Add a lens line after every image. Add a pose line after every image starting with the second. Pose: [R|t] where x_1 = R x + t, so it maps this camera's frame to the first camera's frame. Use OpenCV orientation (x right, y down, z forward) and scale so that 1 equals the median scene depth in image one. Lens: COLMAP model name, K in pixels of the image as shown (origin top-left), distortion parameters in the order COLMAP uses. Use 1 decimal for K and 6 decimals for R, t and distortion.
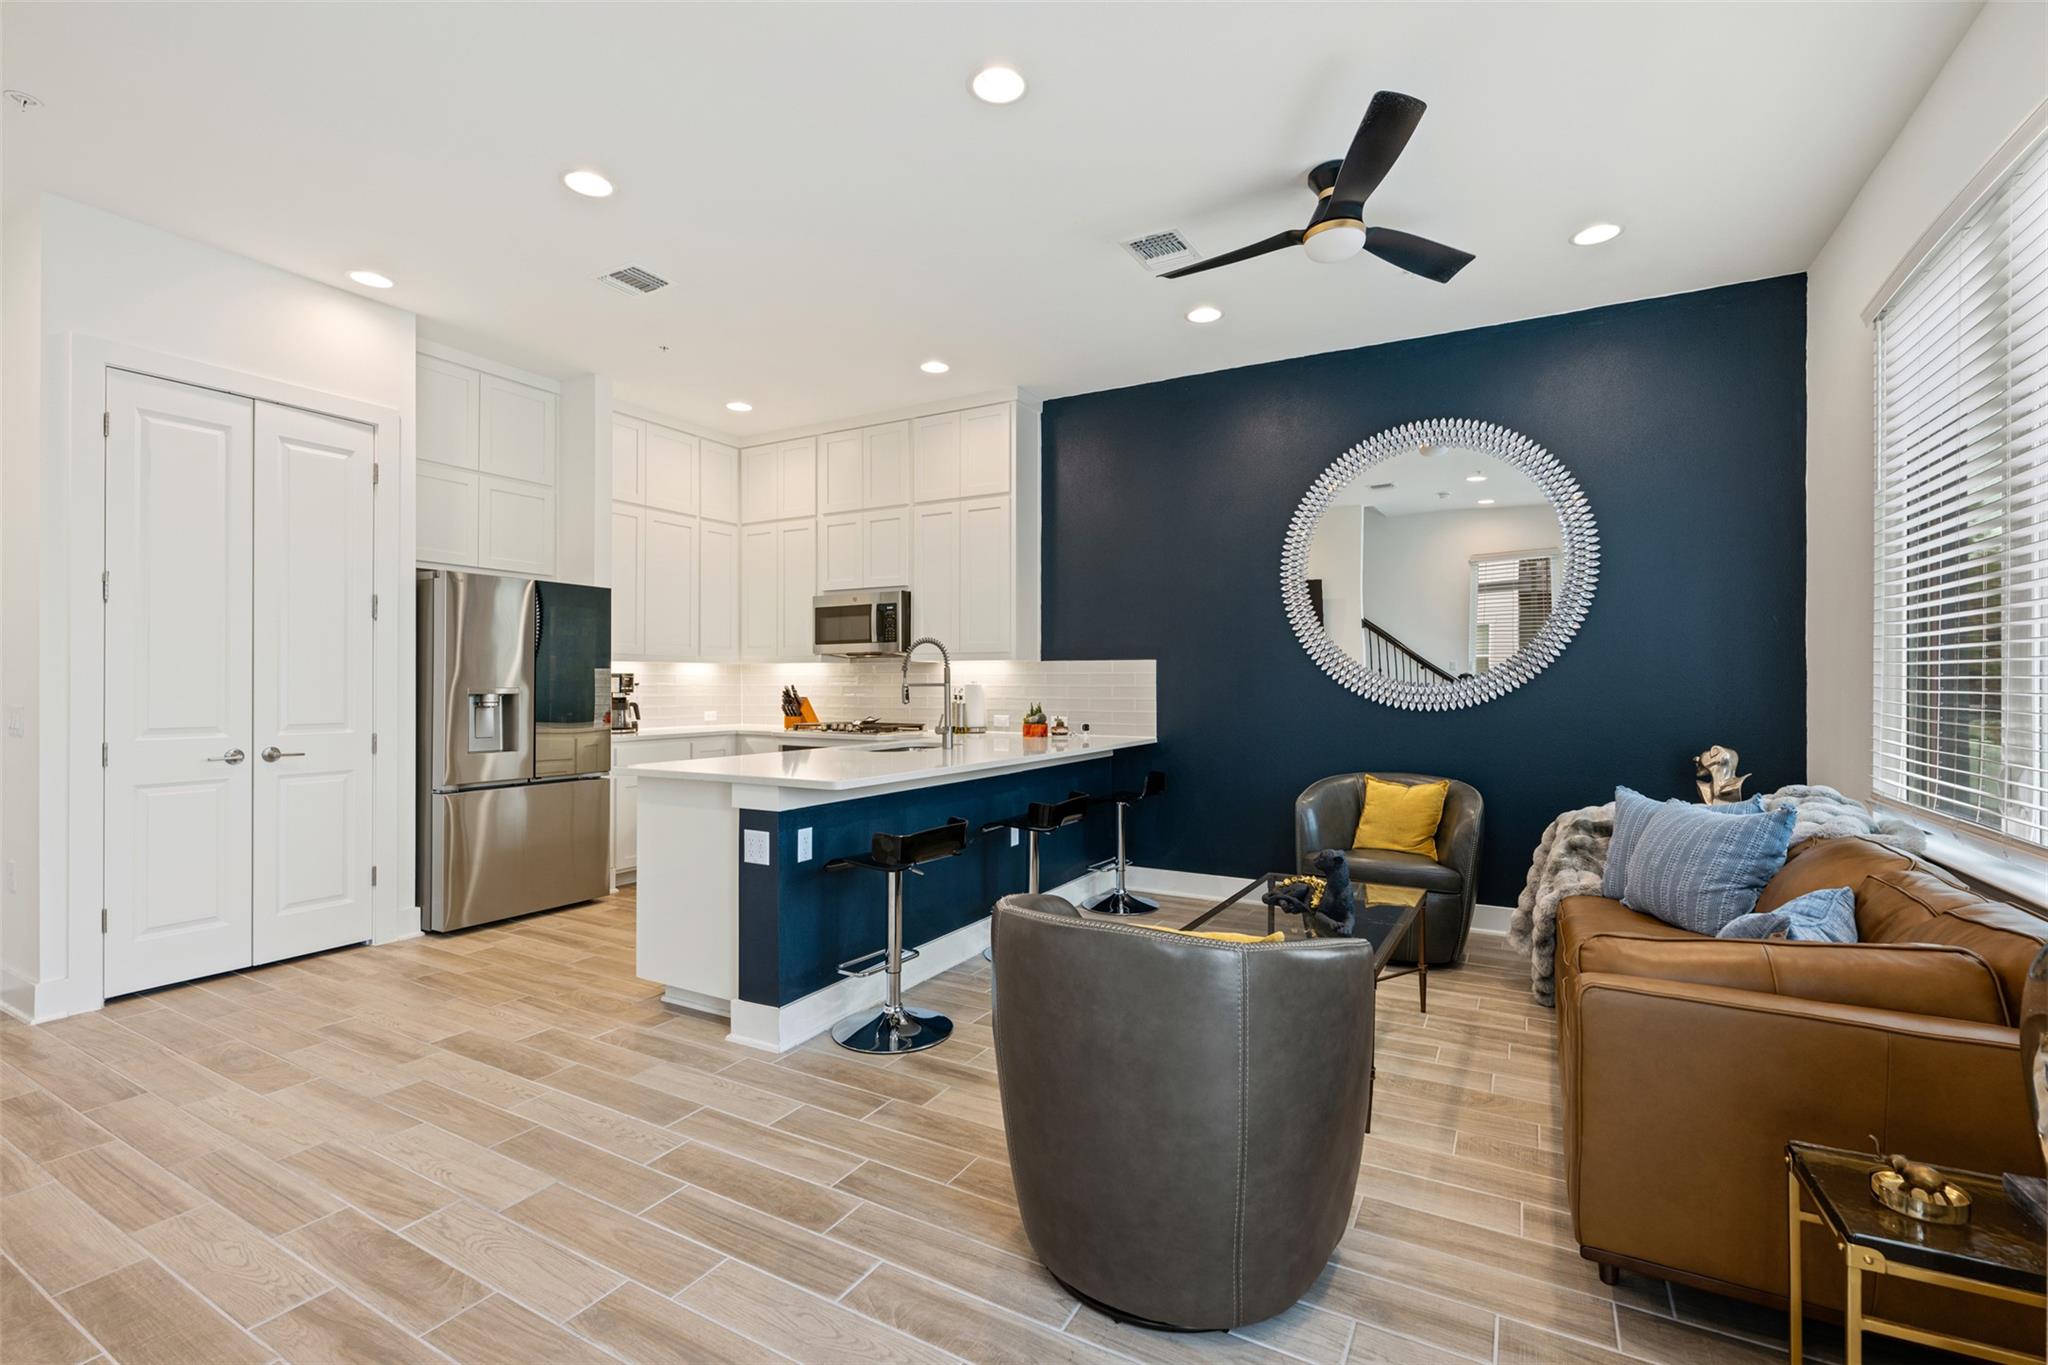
lens RADIAL K [[913.5, 0, 1025.9], [0, 913.5, 691.2], [0, 0, 1]] dist [-0.004361, -0.000108]
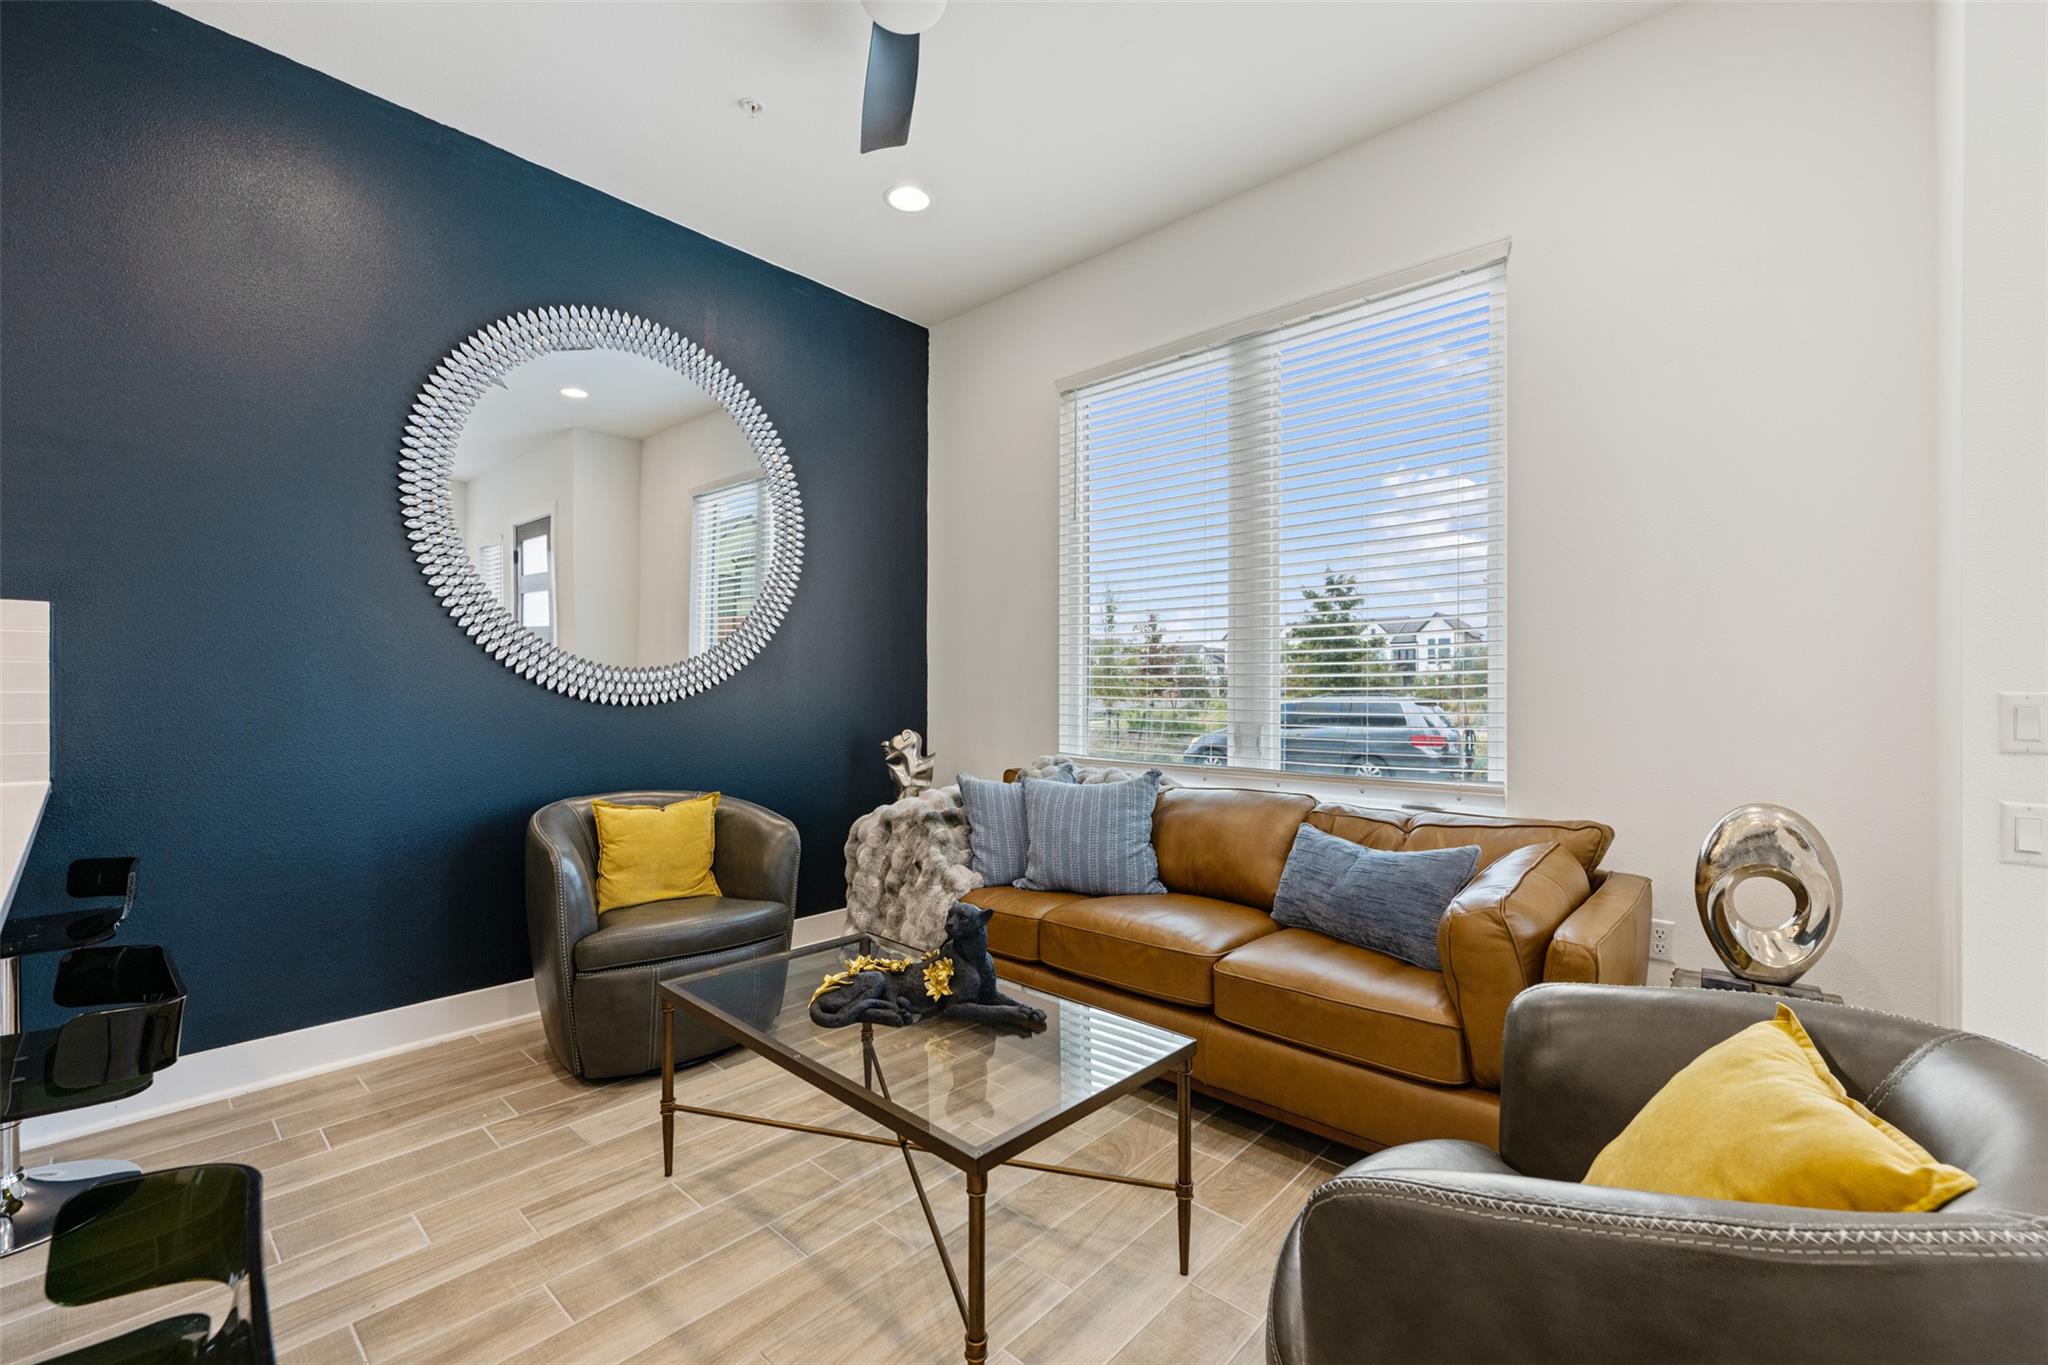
lens RADIAL K [[862.0, 0, 1029.7], [0, 862.0, 684.5], [0, 0, 1]] dist [0.001183, -0.000076]
pose [[0.217669, 0.007078, 0.975997, -0.188715], [0.007642, 0.999931, -0.008956, 0.014779], [-0.975993, 0.009408, 0.217599, 0.566910]]
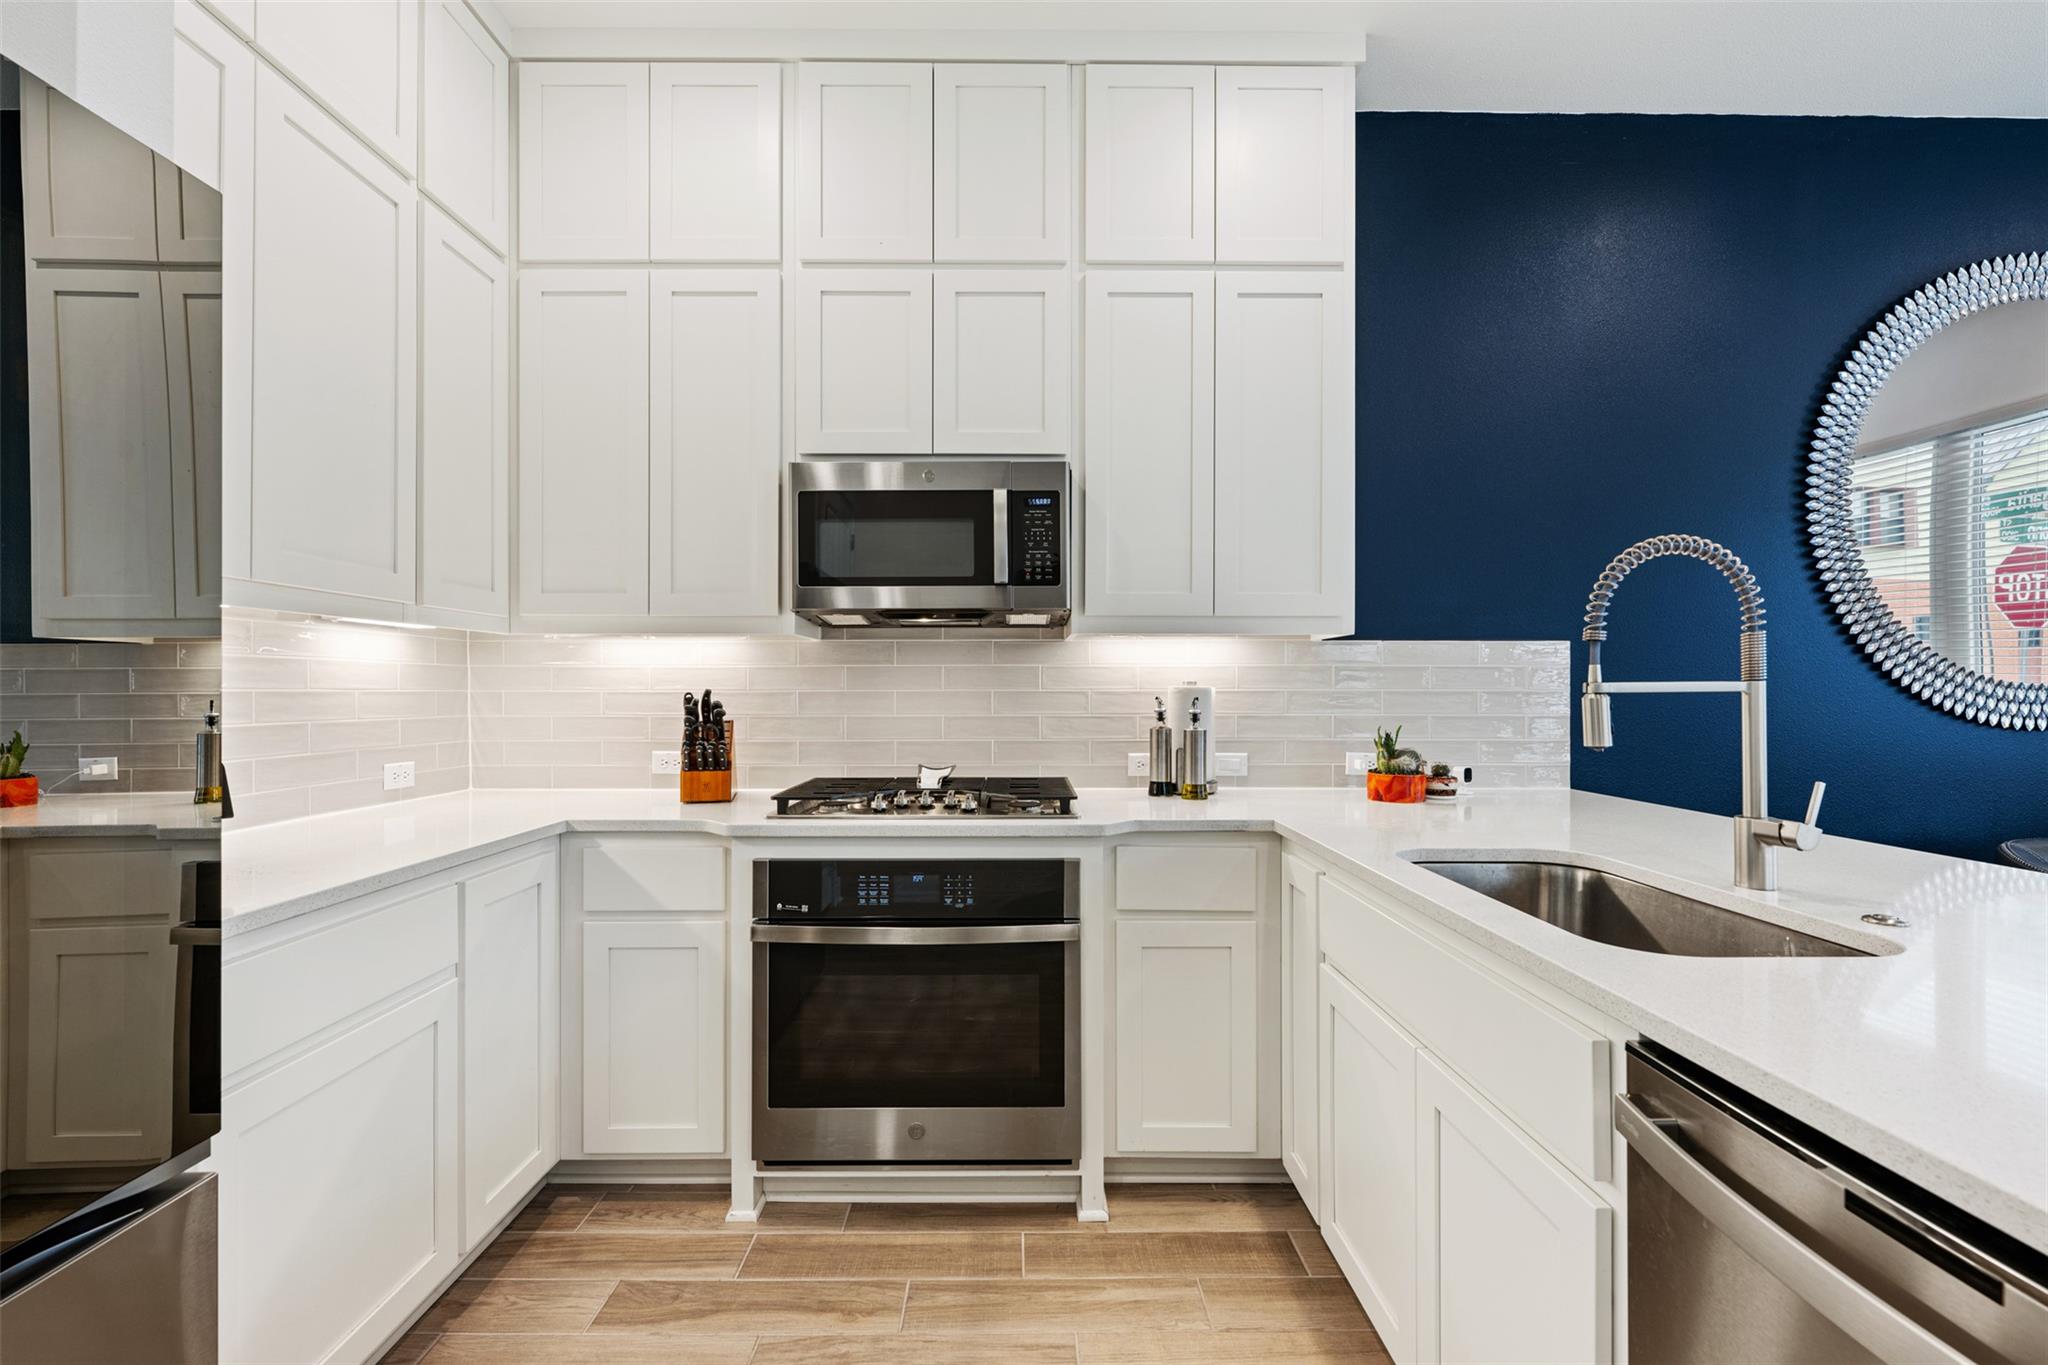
lens RADIAL K [[862.0, 0, 1019.2], [0, 862.0, 688.2], [0, 0, 1]] dist [0.001183, -0.000076]
pose [[0.867696, -0.001325, 0.497093, -0.468784], [0.005323, 0.999964, -0.006626, -0.006211], [-0.497067, 0.008396, 0.867672, 0.895326]]
